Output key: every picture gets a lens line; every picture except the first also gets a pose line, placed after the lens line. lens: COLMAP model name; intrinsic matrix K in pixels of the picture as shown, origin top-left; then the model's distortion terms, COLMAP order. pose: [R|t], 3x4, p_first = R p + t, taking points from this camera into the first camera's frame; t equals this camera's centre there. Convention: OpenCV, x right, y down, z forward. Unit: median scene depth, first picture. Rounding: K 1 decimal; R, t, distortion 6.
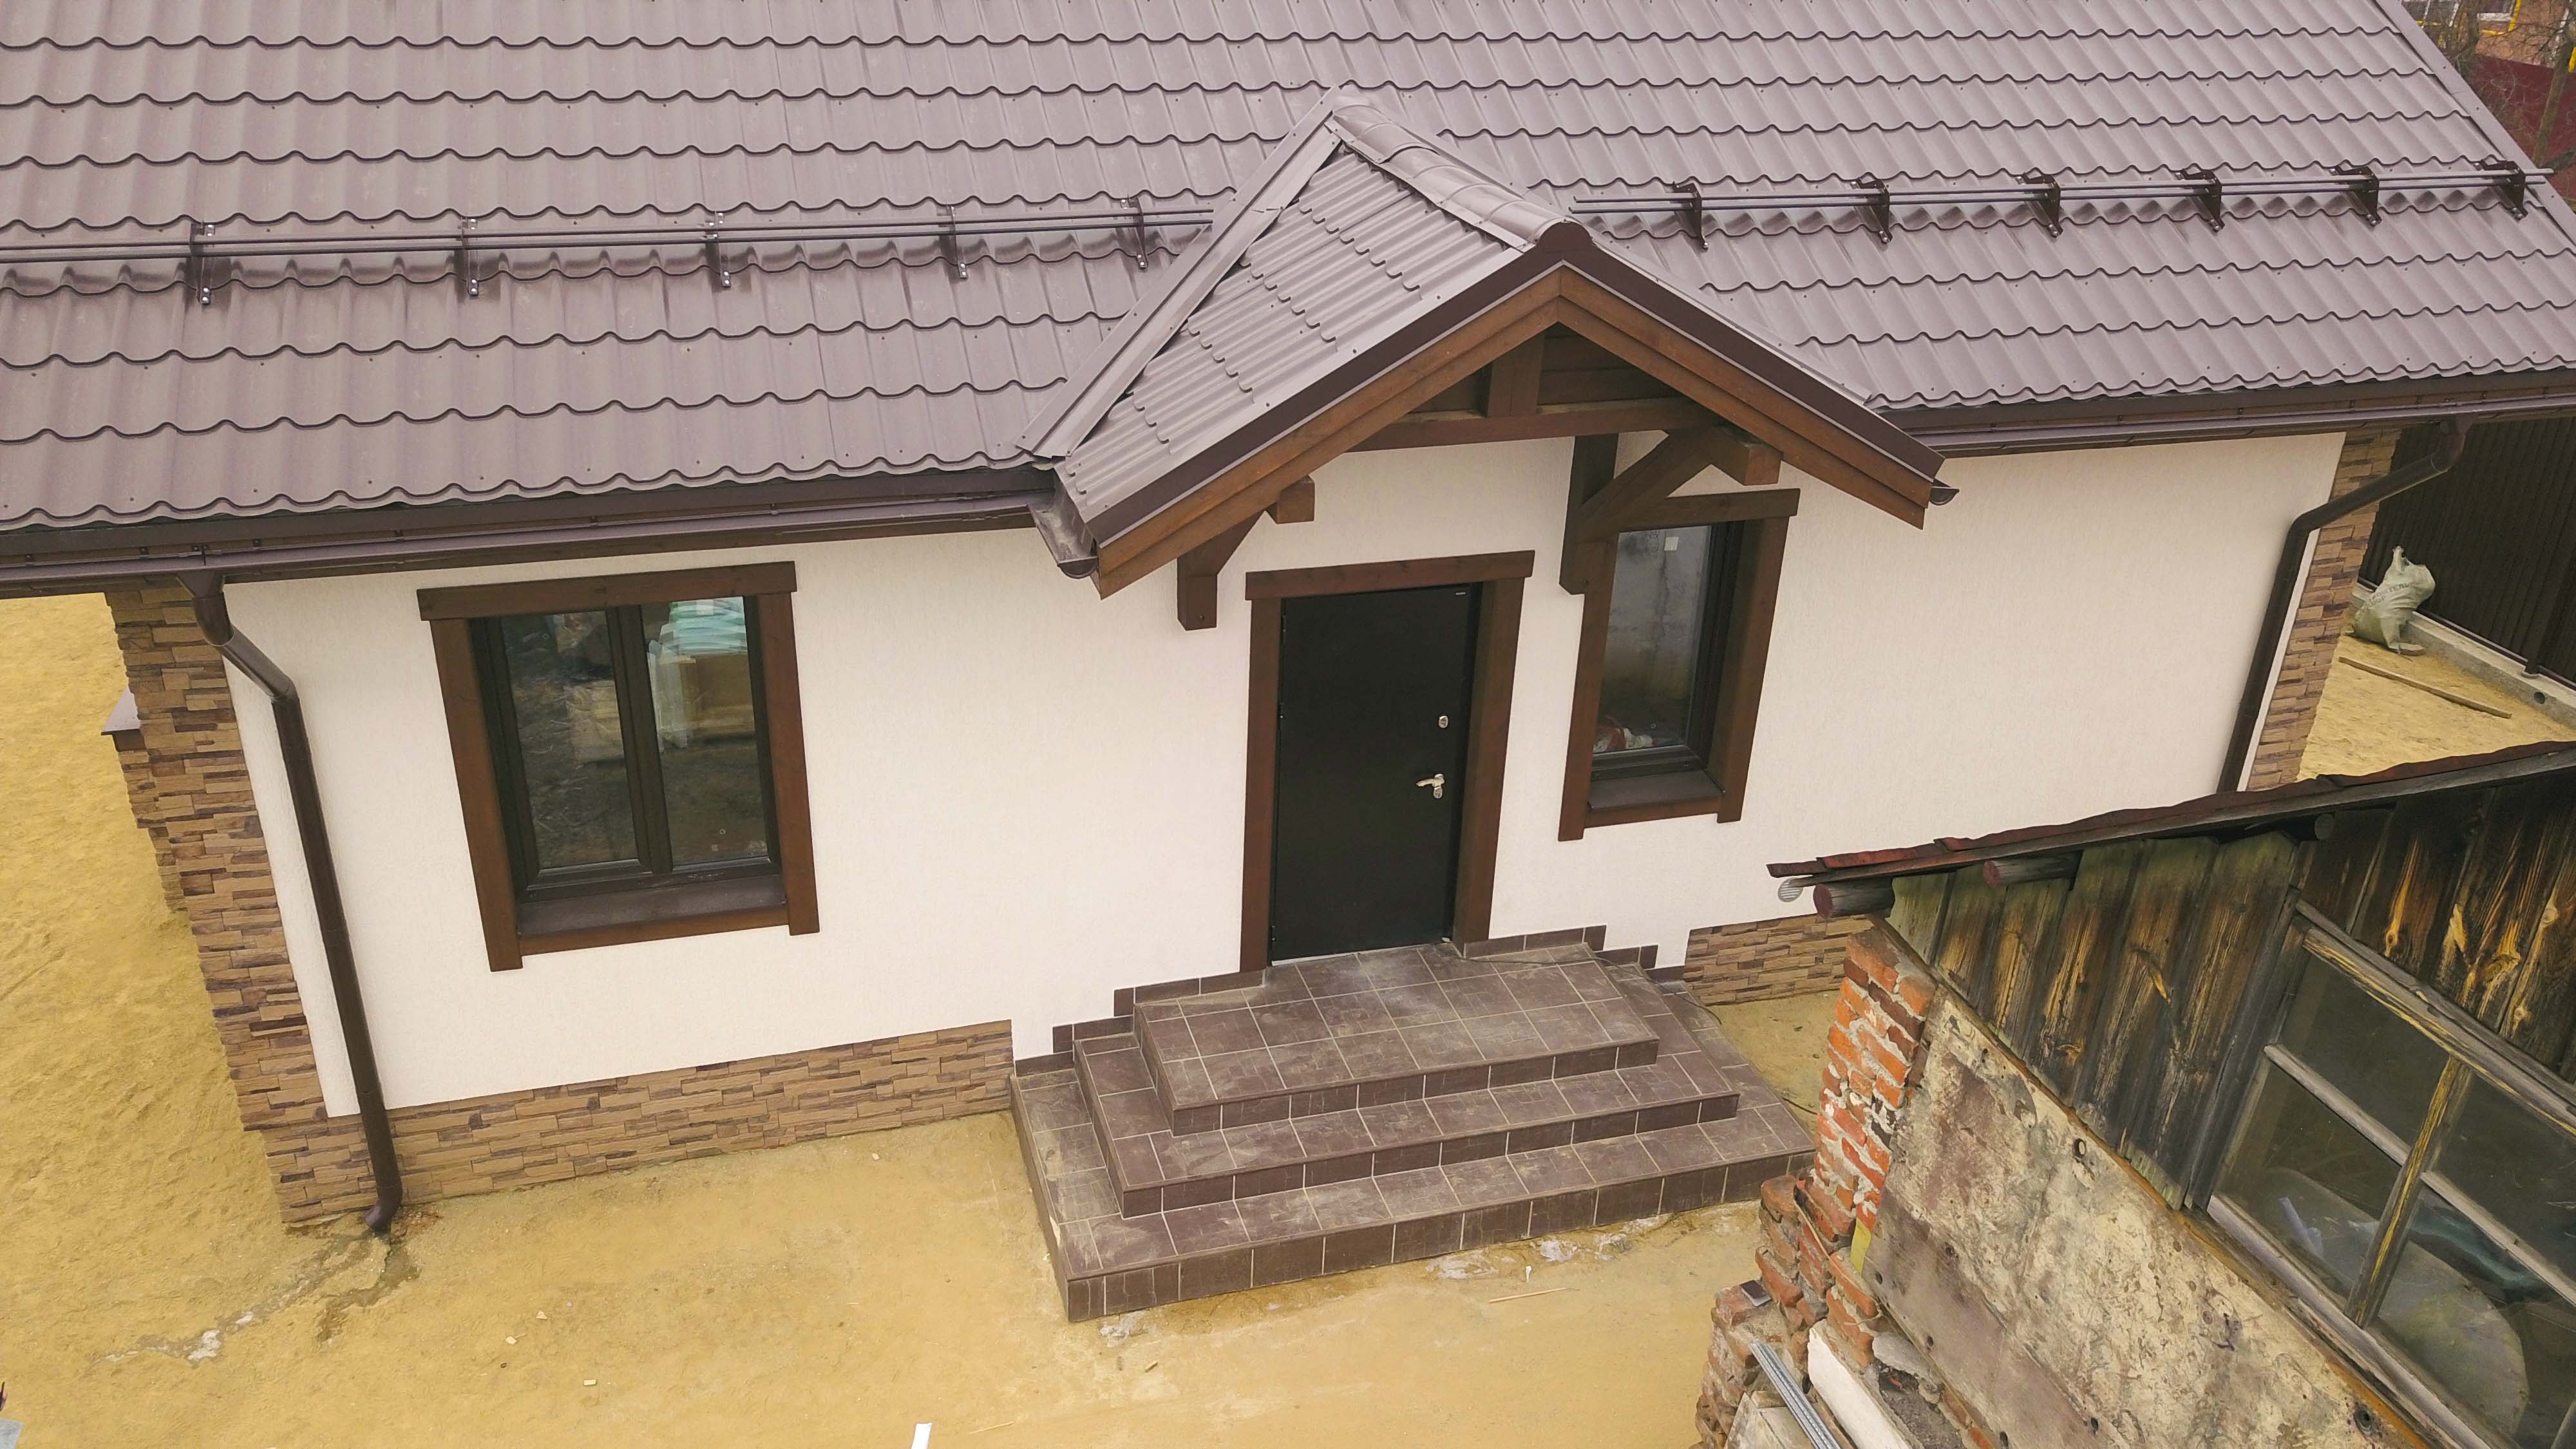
lens RADIAL K [[1971.6, 0, 1288.0], [0, 1971.6, 724.5], [0, 0, 1]] dist [0.000884, 0.010404]
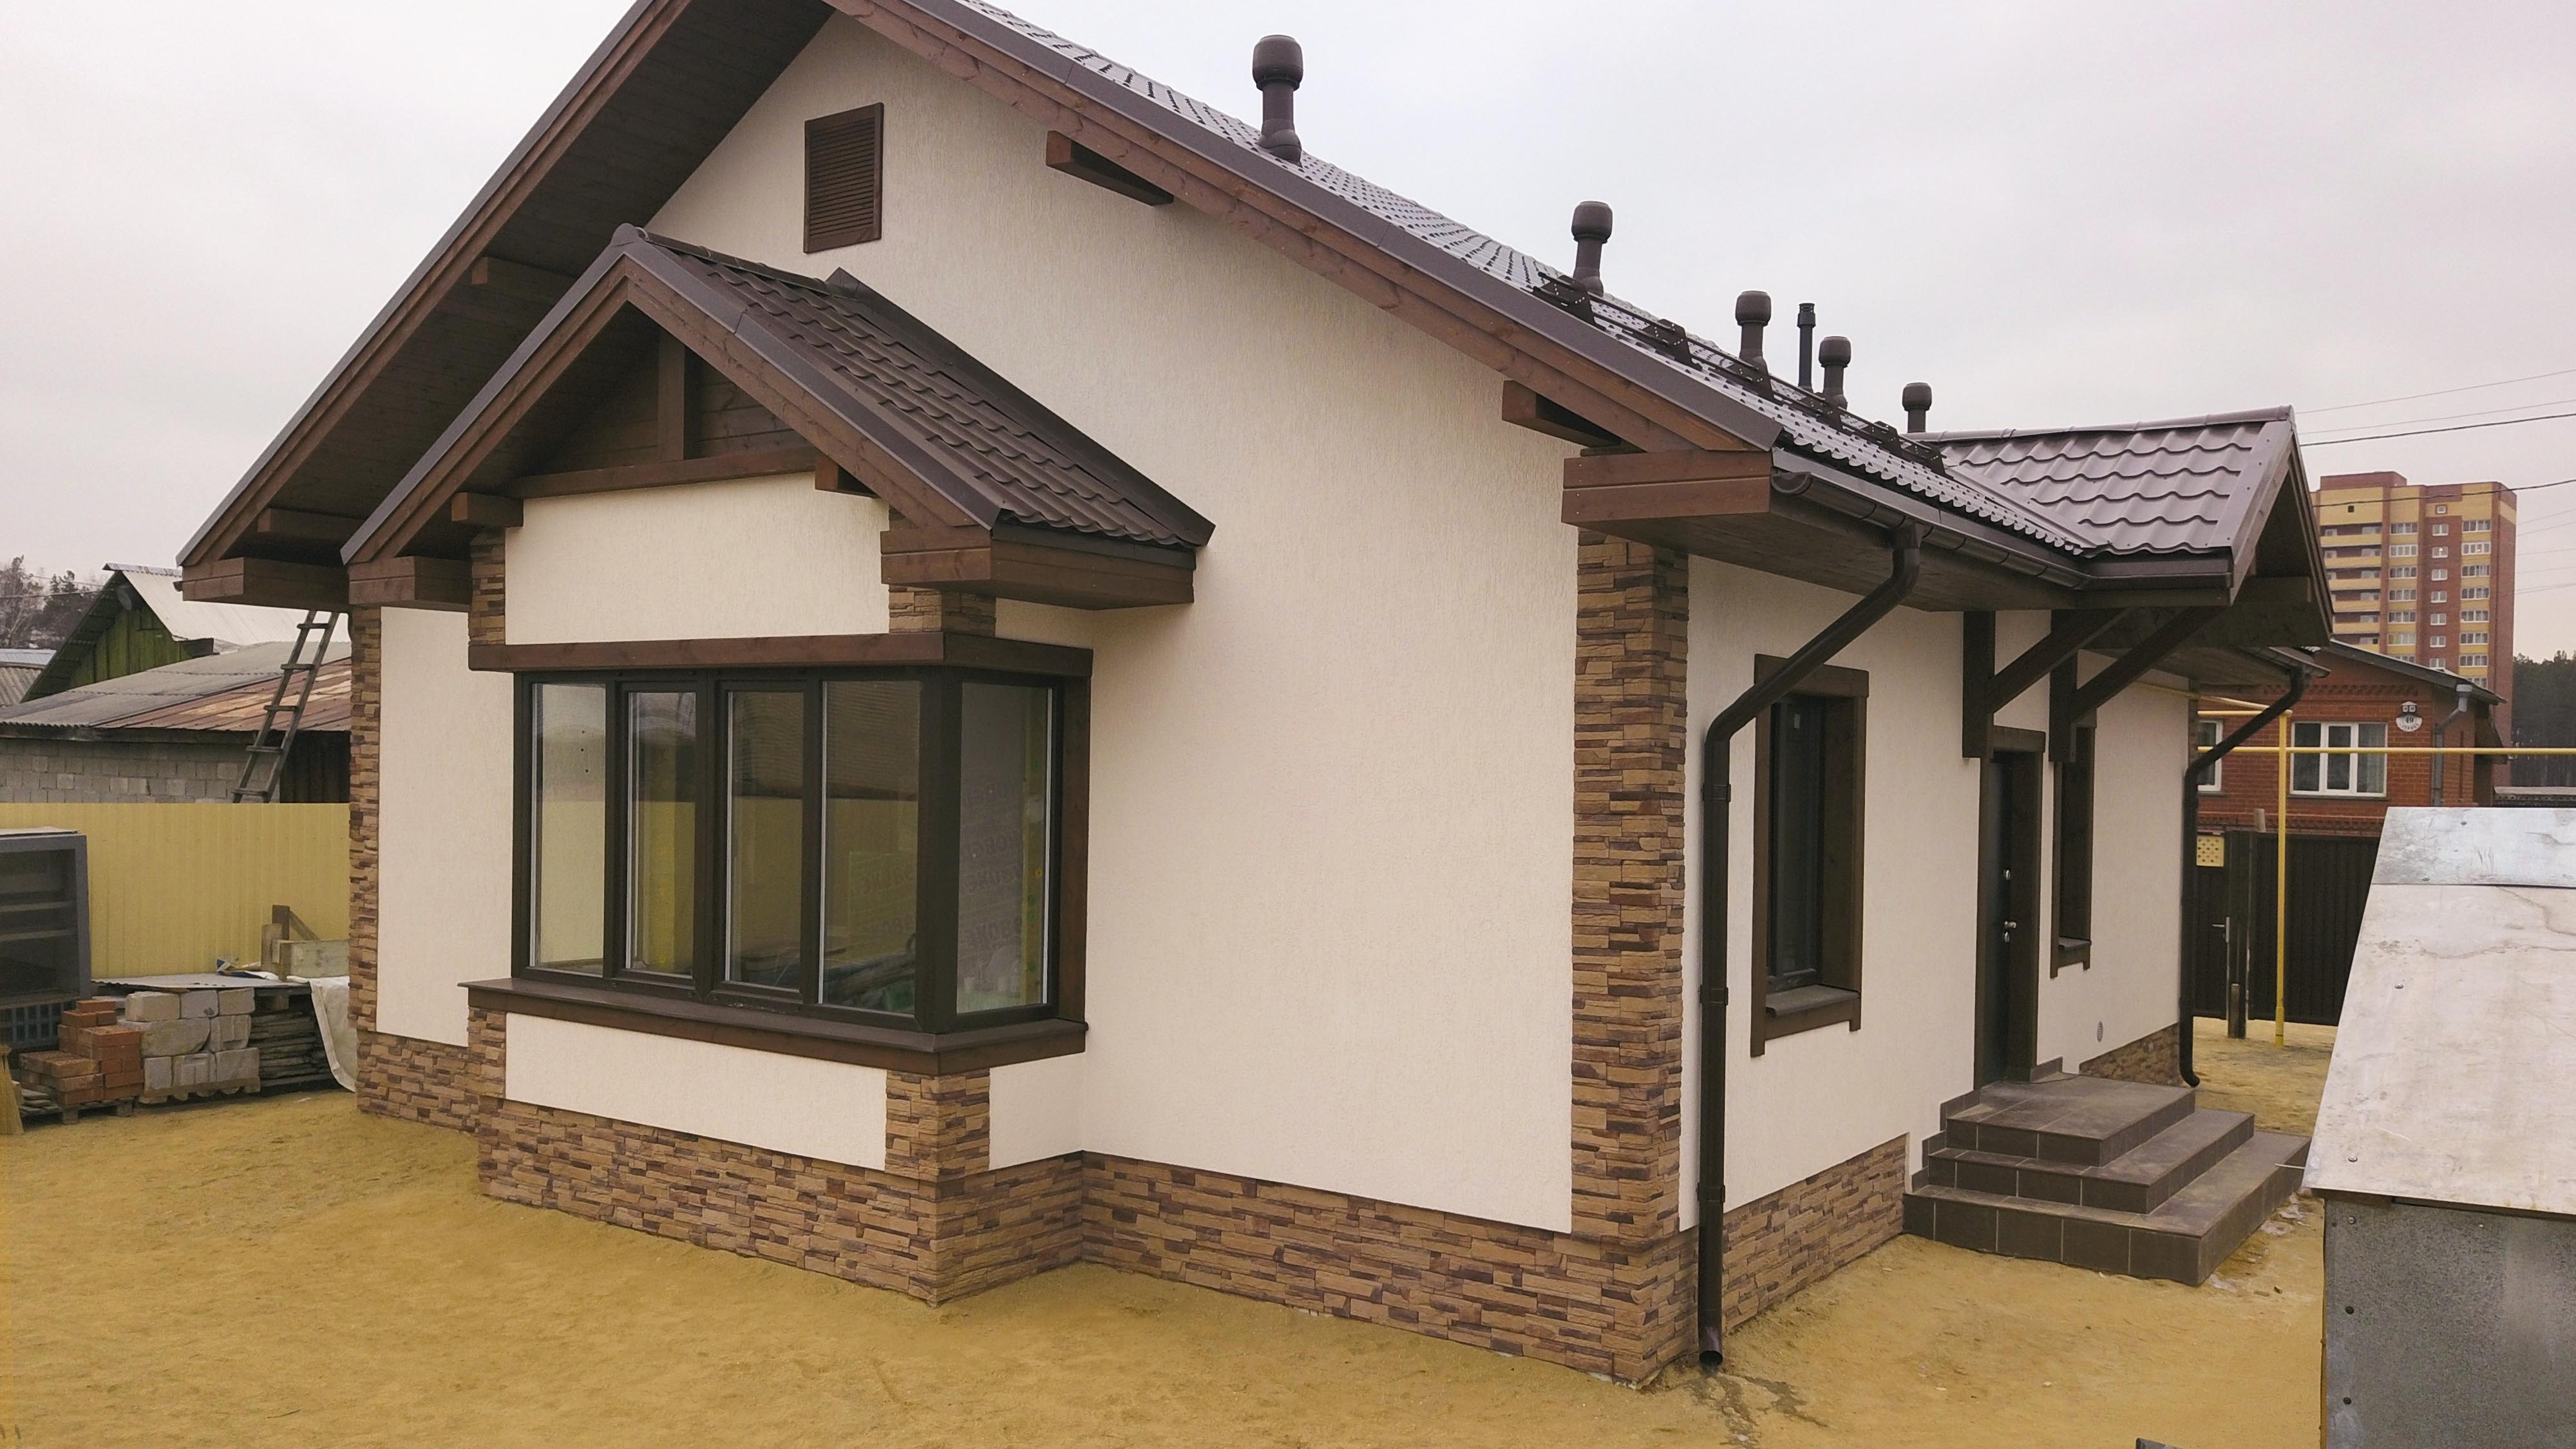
lens RADIAL K [[1971.6, 0, 1288.0], [0, 1971.6, 724.5], [0, 0, 1]] dist [0.000884, 0.010404]
pose [[0.791770, -0.004840, 0.610800, -1.188309], [0.275737, 0.895115, -0.350341, 0.256704], [-0.545040, 0.445809, 0.710060, 0.316895]]
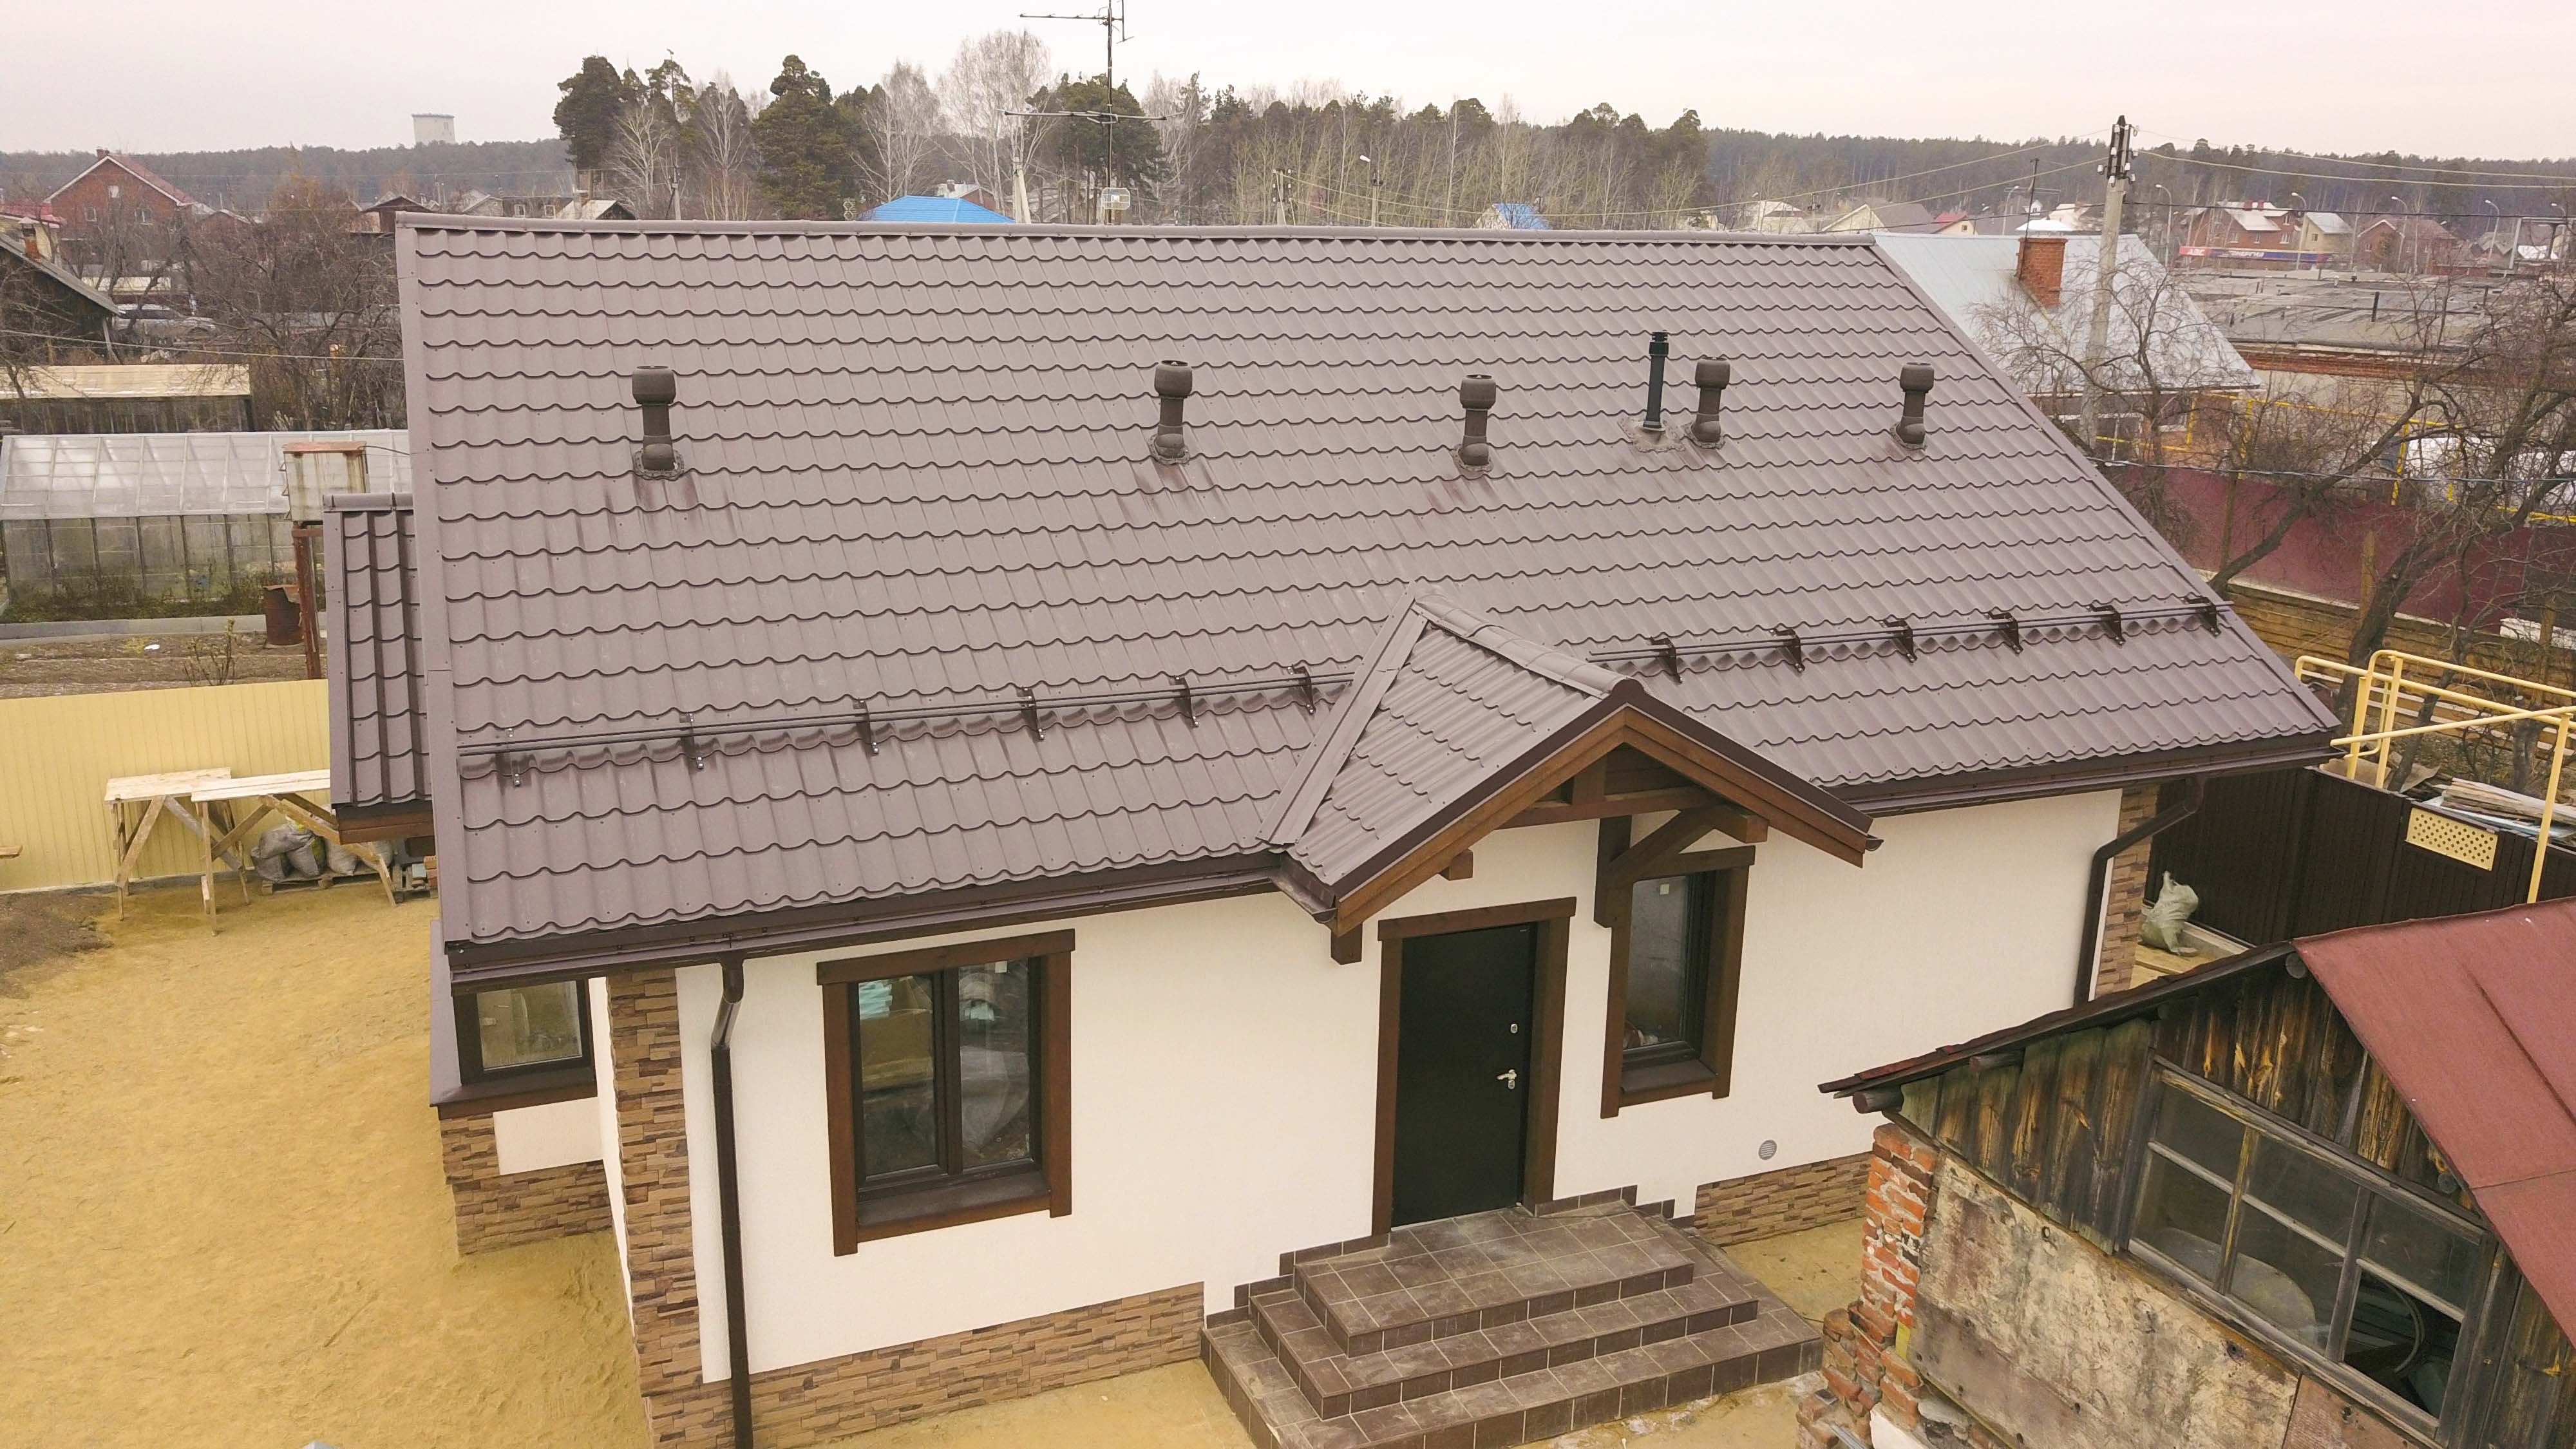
lens RADIAL K [[1950.7, 0, 1288.0], [0, 1950.7, 724.5], [0, 0, 1]] dist [-0.022269, 0.047094]
pose [[0.994647, -0.040632, 0.095009, -0.207331], [0.058273, 0.979859, -0.190999, 0.042204], [-0.085335, 0.195513, 0.976981, -0.348601]]
